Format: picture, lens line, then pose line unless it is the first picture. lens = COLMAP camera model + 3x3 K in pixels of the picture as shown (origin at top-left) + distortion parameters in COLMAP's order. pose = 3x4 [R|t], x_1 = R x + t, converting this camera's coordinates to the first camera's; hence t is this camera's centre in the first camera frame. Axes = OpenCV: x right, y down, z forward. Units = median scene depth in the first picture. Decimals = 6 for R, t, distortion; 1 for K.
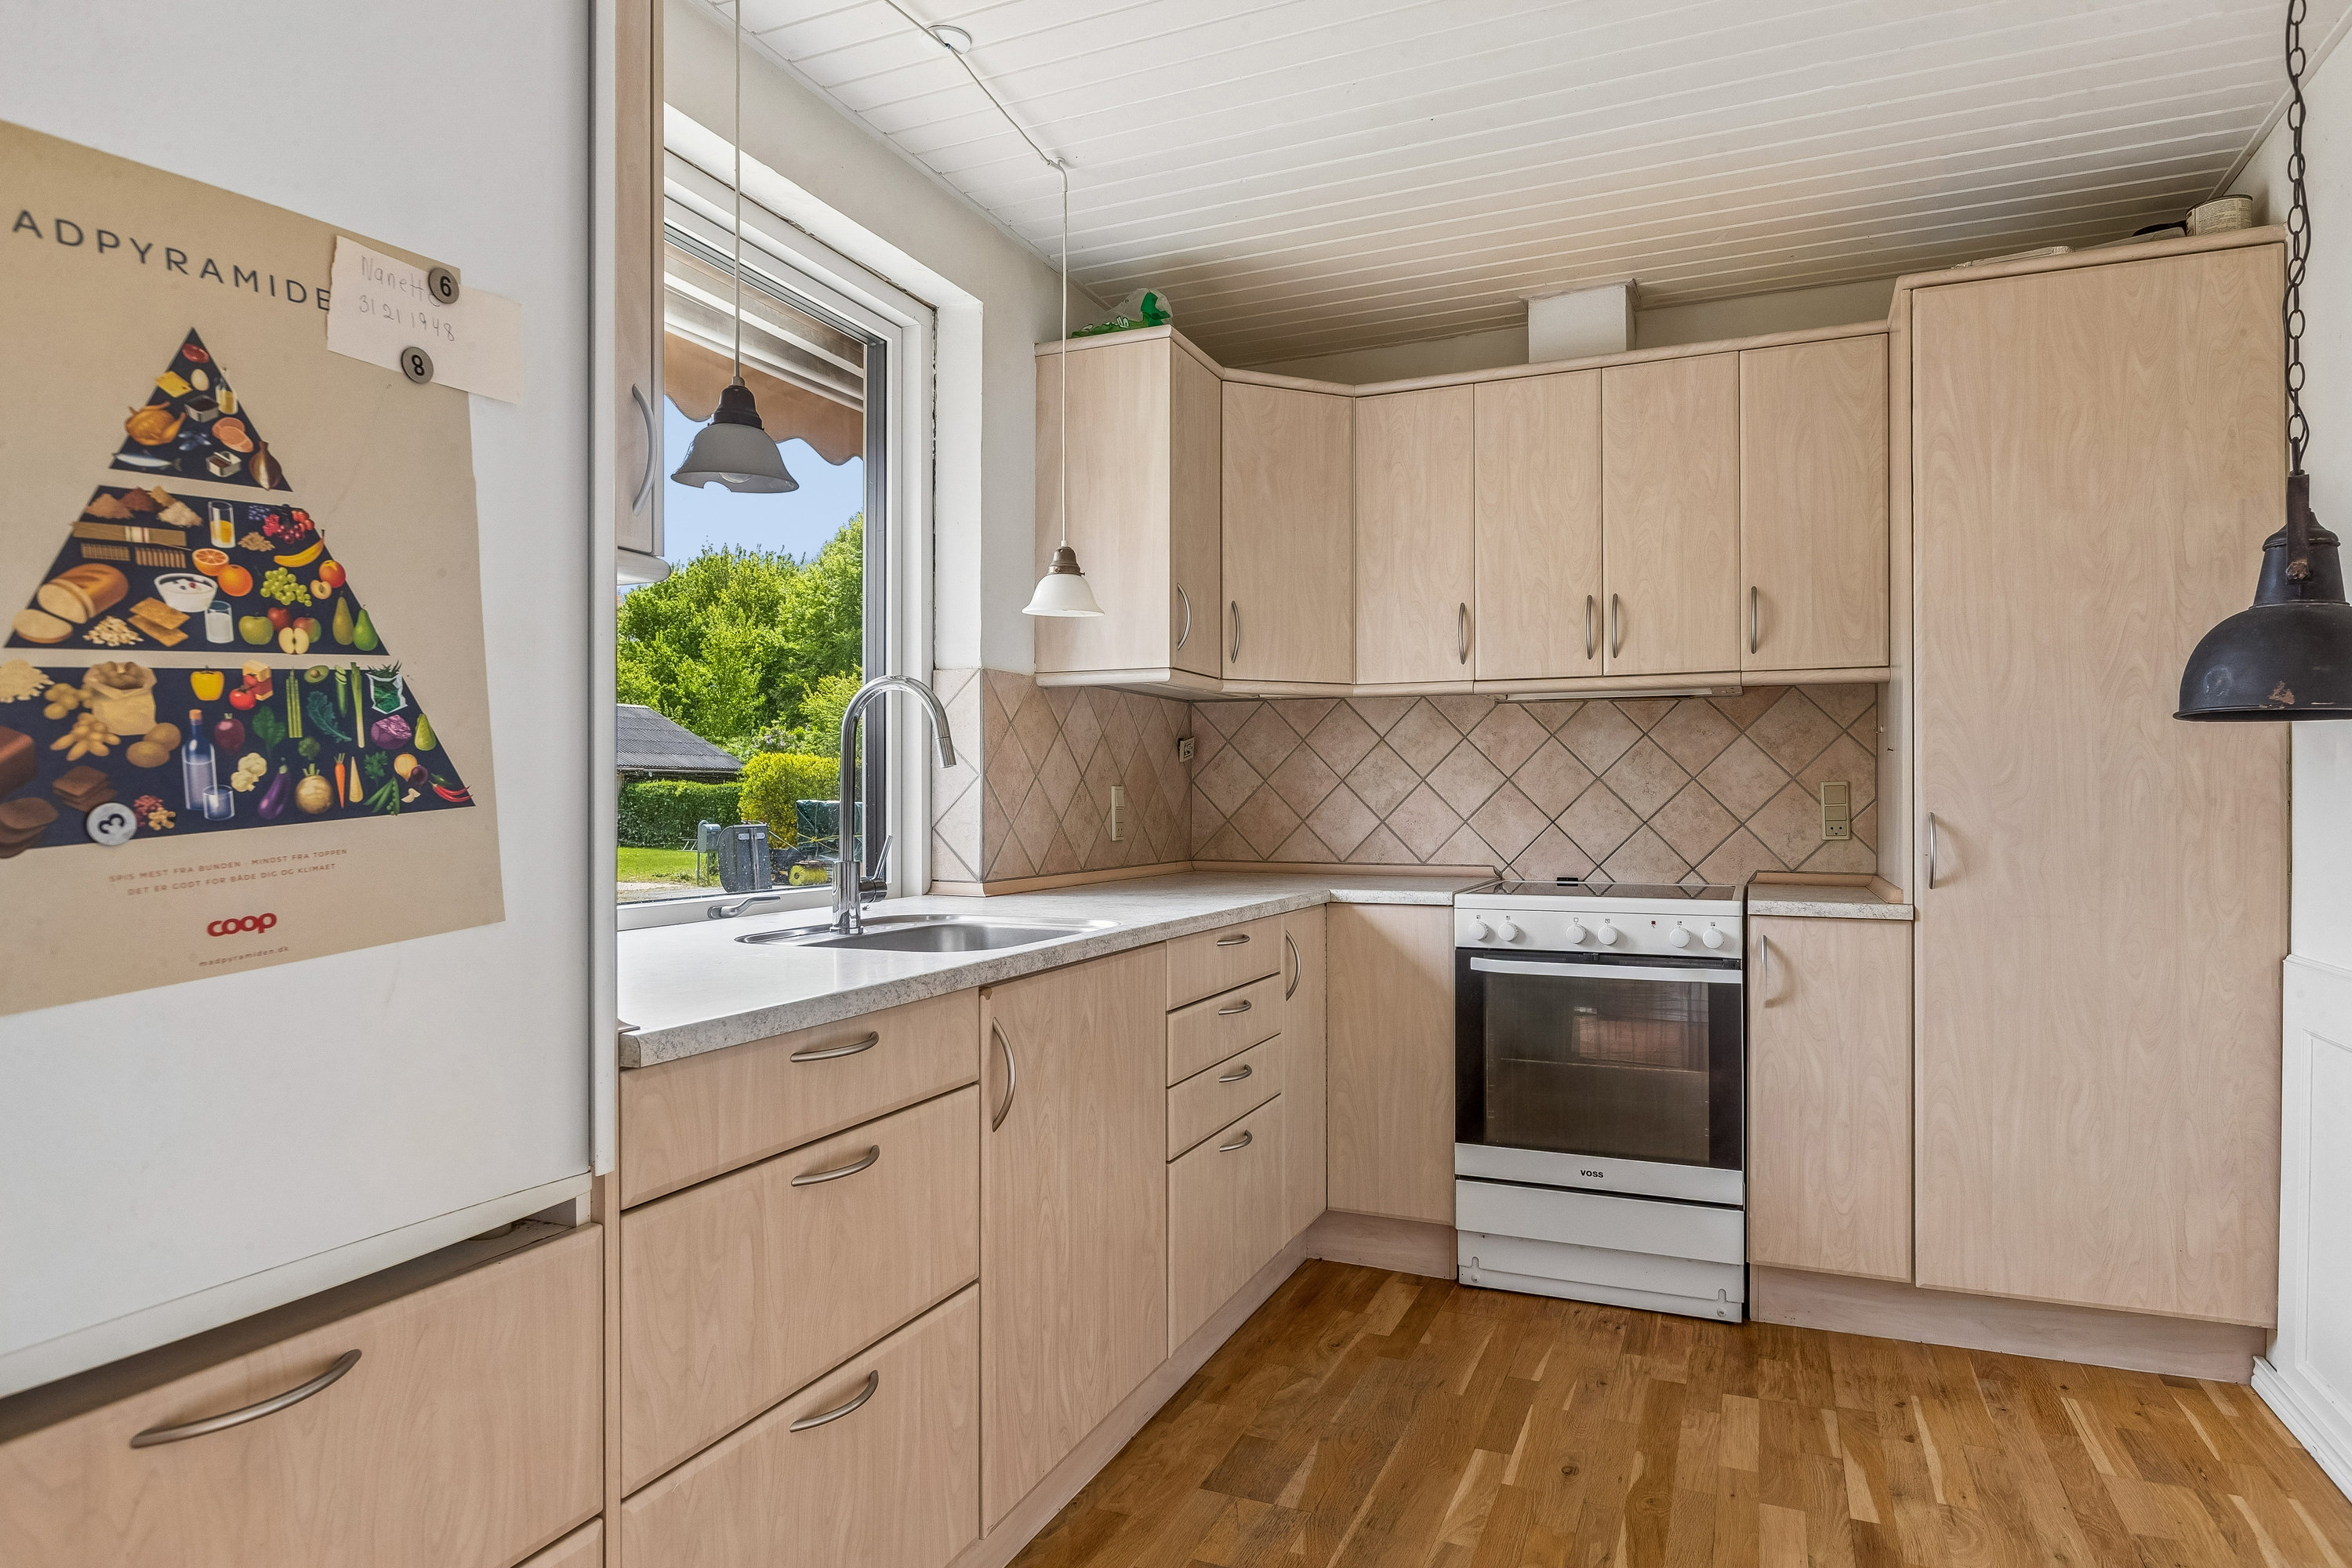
lens RADIAL K [[1359.6, 0, 1180.0], [0, 1359.6, 784.6], [0, 0, 1]] dist [-0.002719, 0.000877]
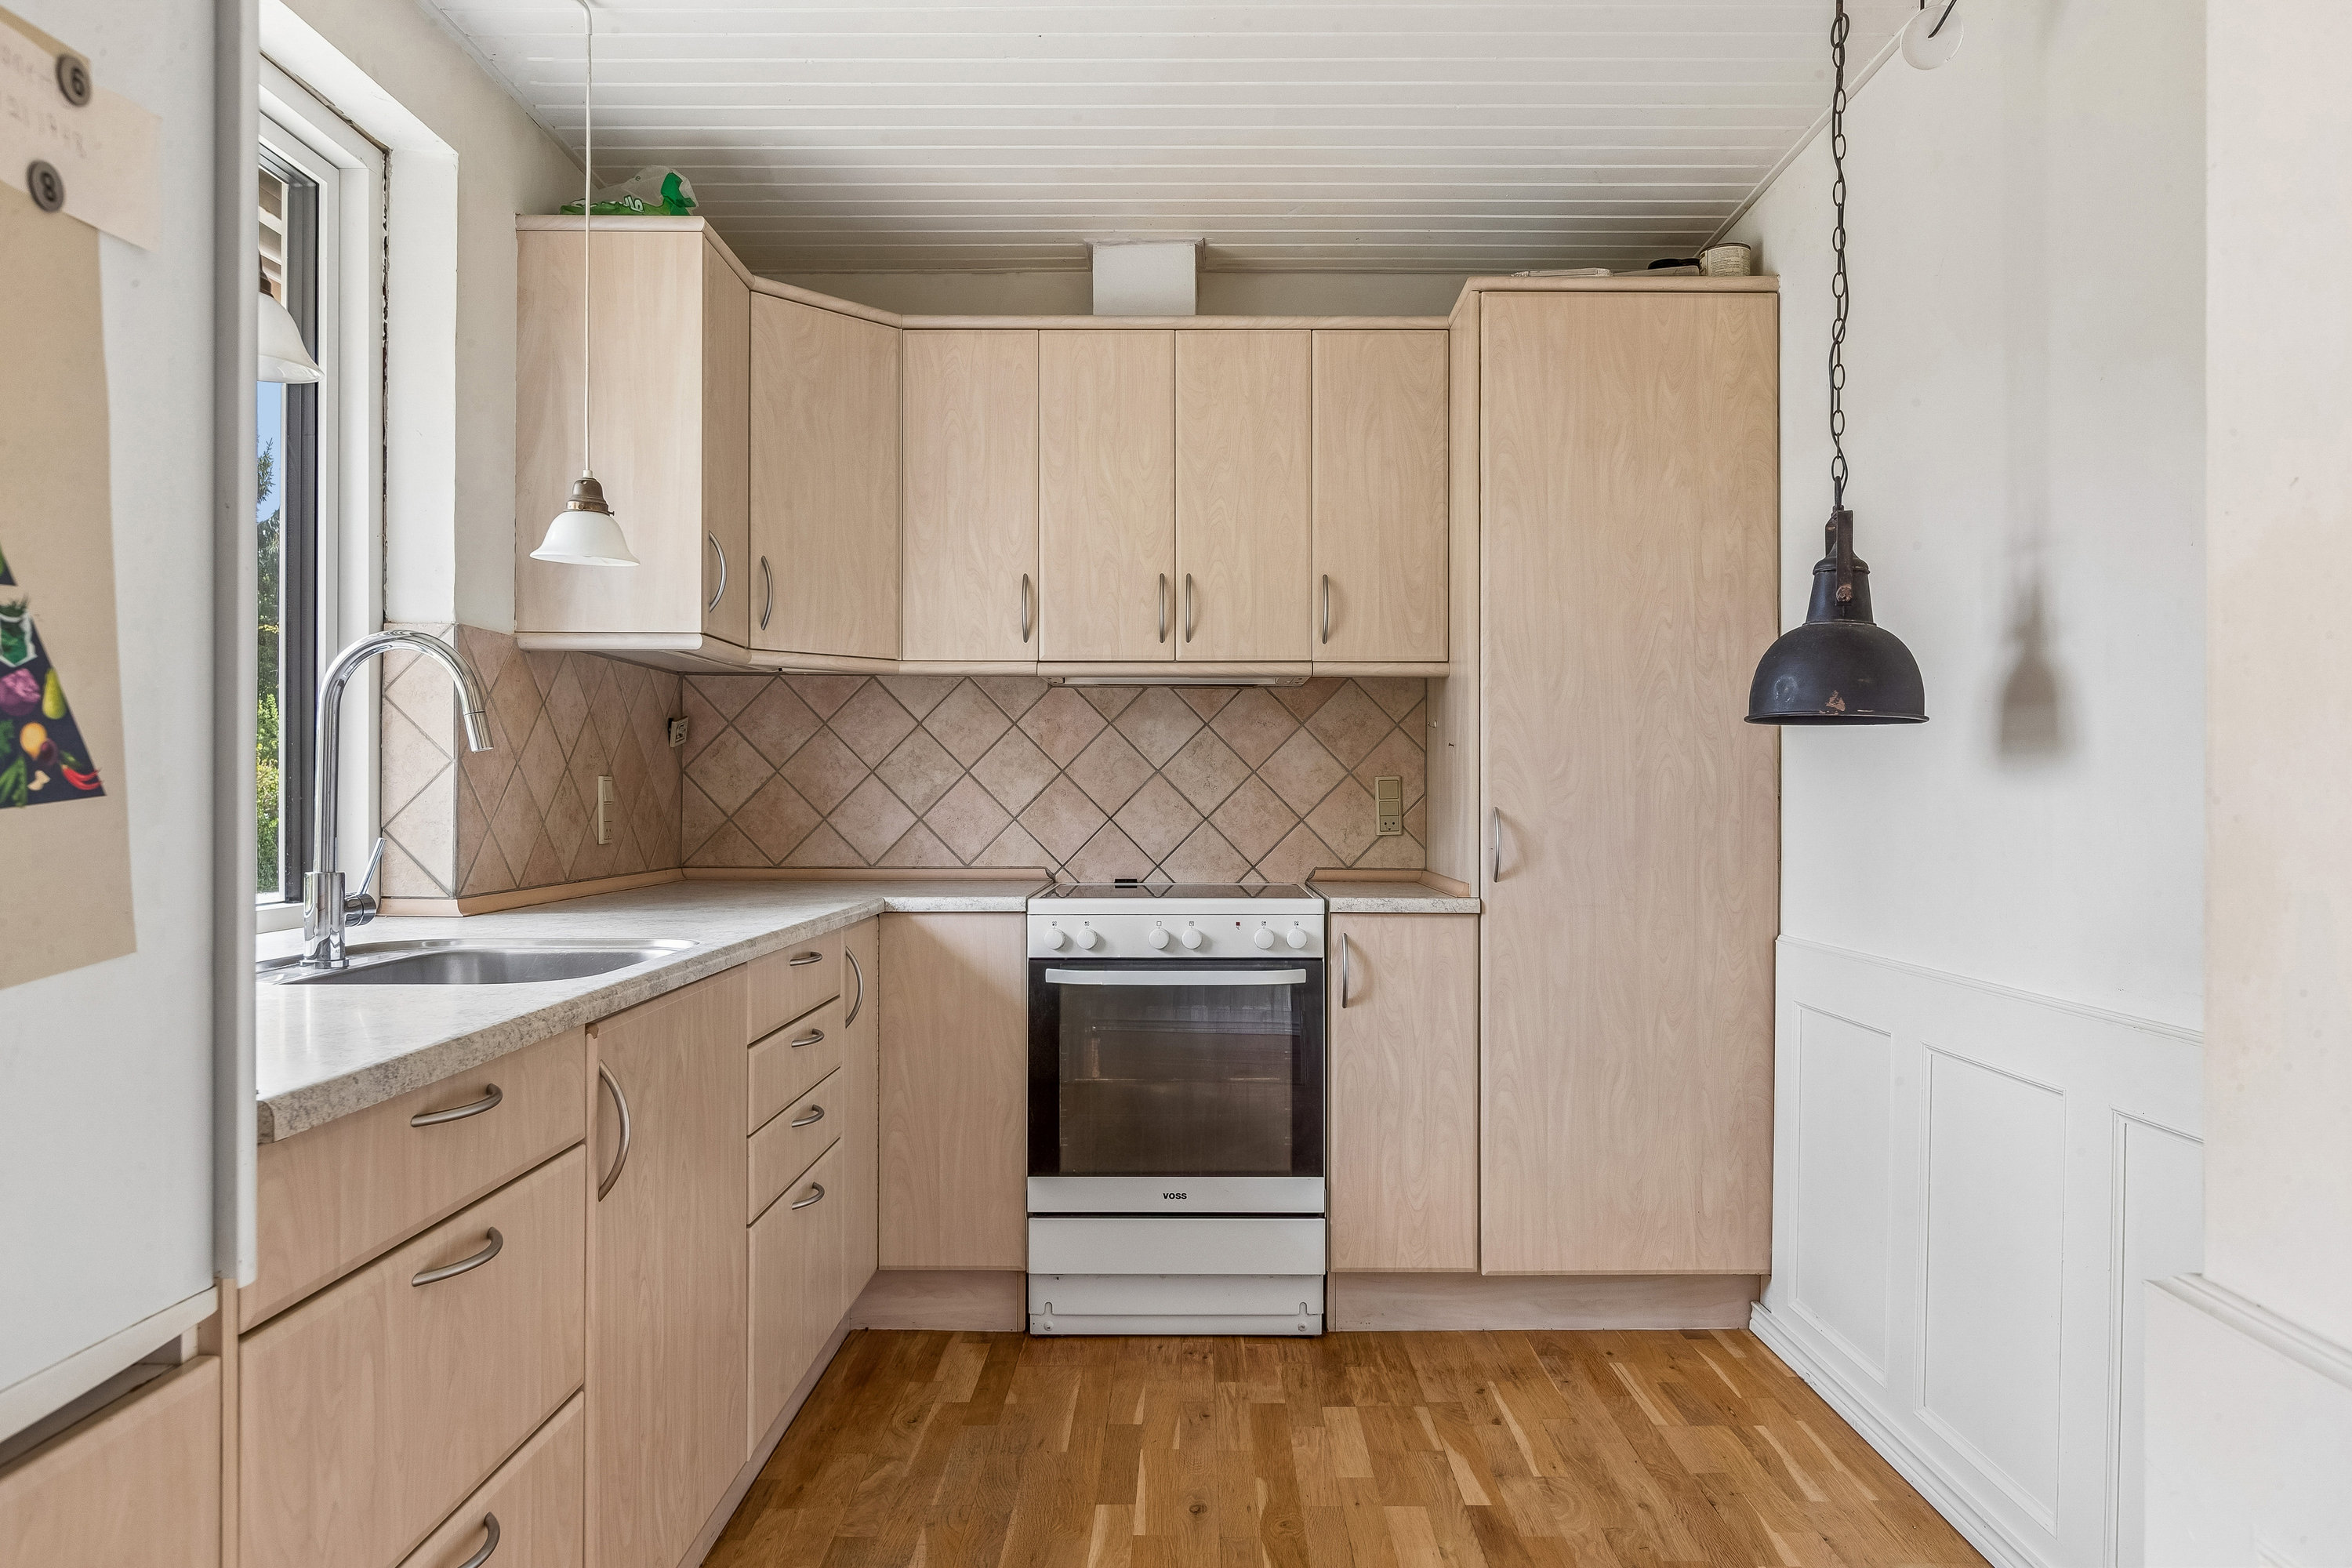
lens RADIAL K [[1604.4, 0, 1181.2], [0, 1604.4, 774.7], [0, 0, 1]] dist [0.011429, -0.003269]
pose [[0.917915, 0.007363, 0.396710, -0.147504], [-0.006609, 0.999973, -0.003268, 0.001503], [-0.396723, 0.000378, 0.917938, -0.012595]]
